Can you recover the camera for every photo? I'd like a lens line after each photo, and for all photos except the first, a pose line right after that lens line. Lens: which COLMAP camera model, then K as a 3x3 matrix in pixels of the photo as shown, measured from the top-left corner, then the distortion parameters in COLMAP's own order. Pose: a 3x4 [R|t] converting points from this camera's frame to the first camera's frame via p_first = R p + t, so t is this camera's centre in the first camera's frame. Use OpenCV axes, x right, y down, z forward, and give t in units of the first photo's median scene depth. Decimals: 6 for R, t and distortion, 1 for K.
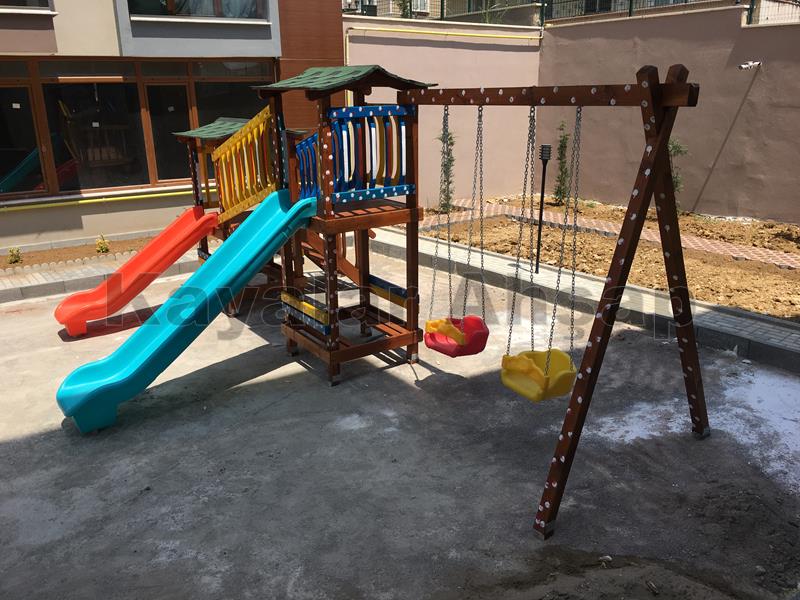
lens RADIAL K [[681.5, 0, 396.8], [0, 681.5, 297.6], [0, 0, 1]] dist [0.089139, -0.126756]
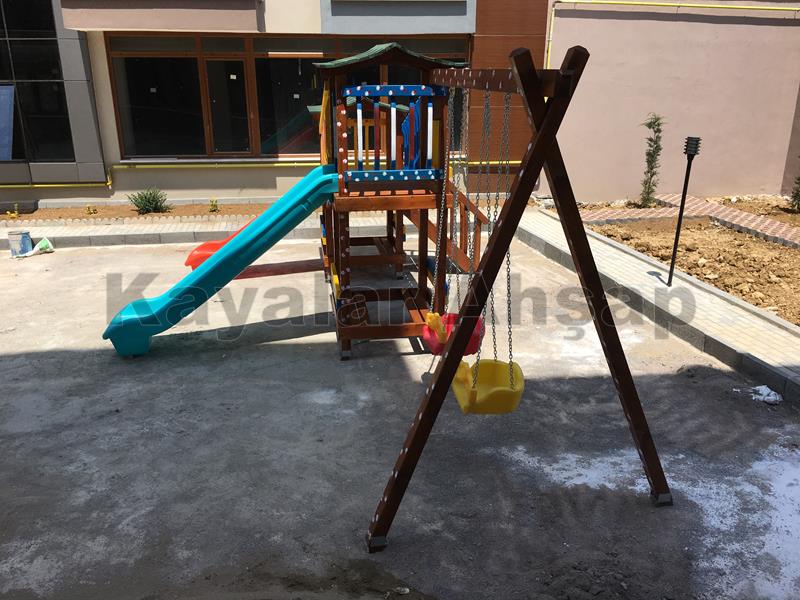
lens RADIAL K [[681.5, 0, 396.8], [0, 681.5, 297.6], [0, 0, 1]] dist [0.089139, -0.126756]
pose [[0.899066, 0.156898, -0.408735, 0.339651], [-0.144020, 0.987611, 0.062316, -0.034343], [0.413448, 0.002840, 0.910523, 0.091492]]
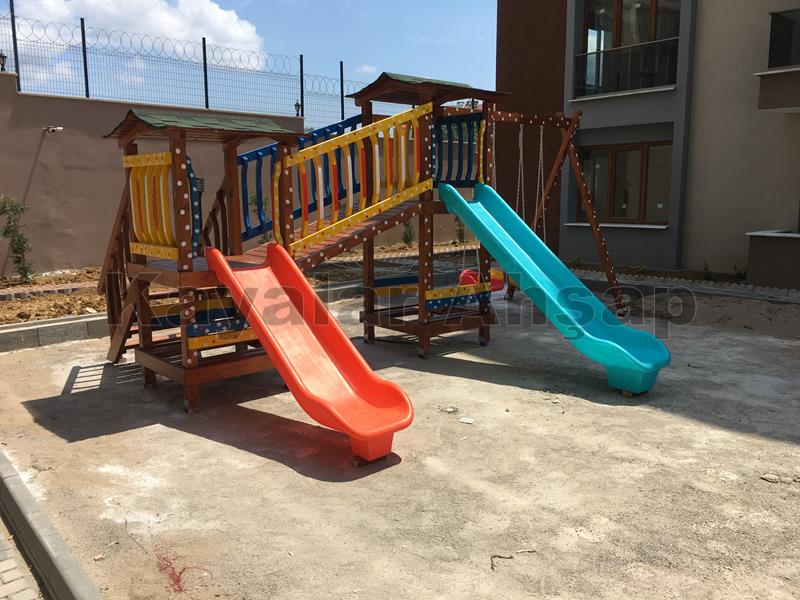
lens RADIAL K [[681.5, 0, 396.8], [0, 681.5, 297.6], [0, 0, 1]] dist [0.089139, -0.126756]
pose [[-0.112090, -0.134562, 0.984545, -1.085944], [0.304416, 0.938502, 0.162927, -0.166263], [-0.945921, 0.317973, -0.064234, 1.065774]]
